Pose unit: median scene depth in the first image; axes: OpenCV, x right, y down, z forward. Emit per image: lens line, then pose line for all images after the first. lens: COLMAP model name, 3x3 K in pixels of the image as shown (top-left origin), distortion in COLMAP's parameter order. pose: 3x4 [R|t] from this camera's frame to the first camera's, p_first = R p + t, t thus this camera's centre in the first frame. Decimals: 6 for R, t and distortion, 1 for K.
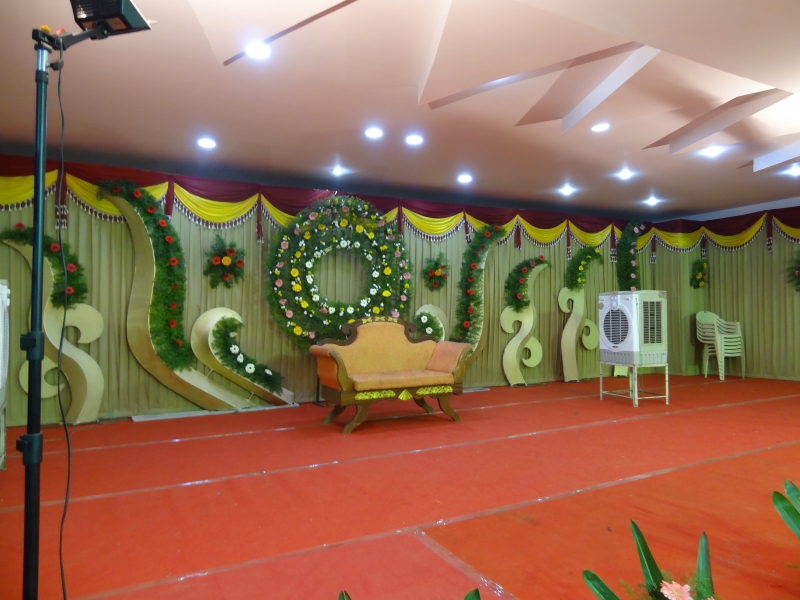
lens RADIAL K [[561.9, 0, 403.1], [0, 561.9, 295.4], [0, 0, 1]] dist [-0.001320, -0.001290]
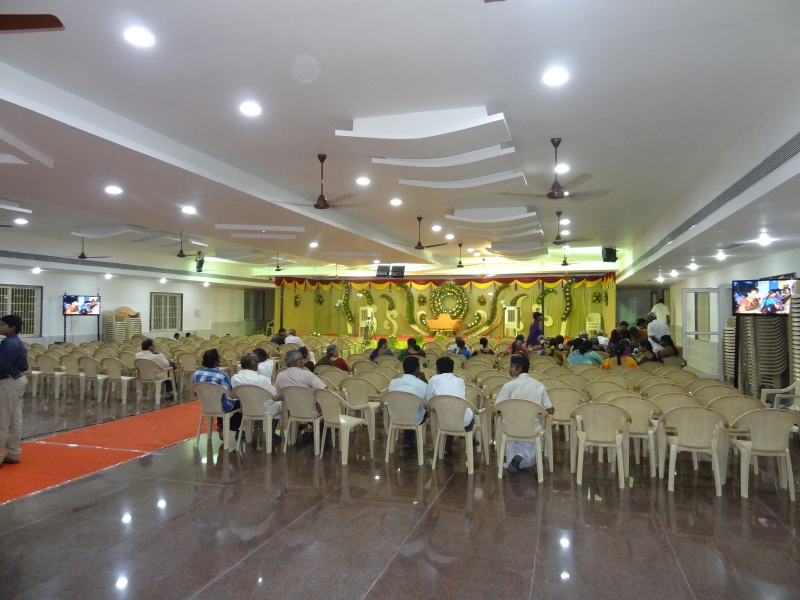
lens RADIAL K [[561.9, 0, 399.3], [0, 561.9, 302.4], [0, 0, 1]] dist [-0.001320, -0.001290]
pose [[0.697783, -0.004694, -0.716293, 2.434914], [0.015676, 0.999839, 0.008718, -0.075706], [0.716137, -0.017312, 0.697745, -1.931507]]
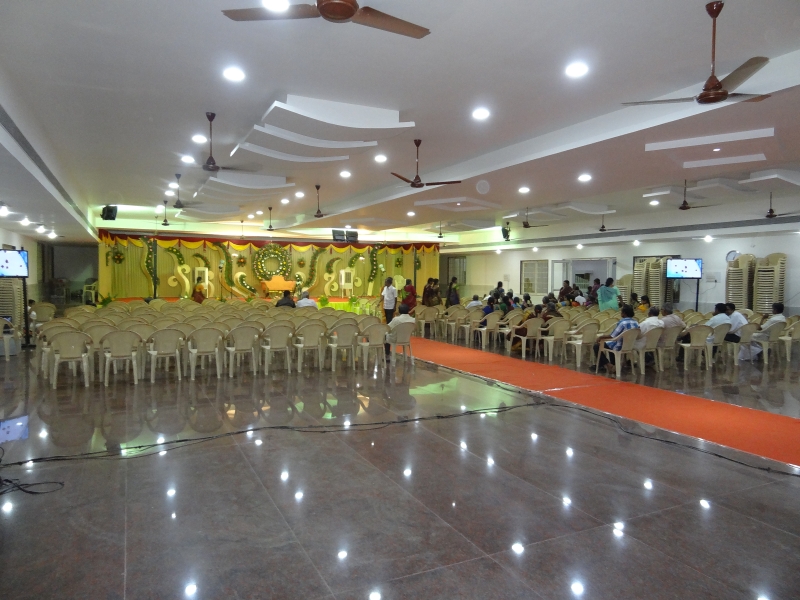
lens RADIAL K [[561.9, 0, 397.1], [0, 561.9, 299.0], [0, 0, 1]] dist [-0.001320, -0.001290]
pose [[0.998687, 0.017472, -0.048148, 0.962026], [-0.013917, 0.997219, 0.073216, -0.092923], [0.049293, -0.072449, 0.996153, -2.882035]]
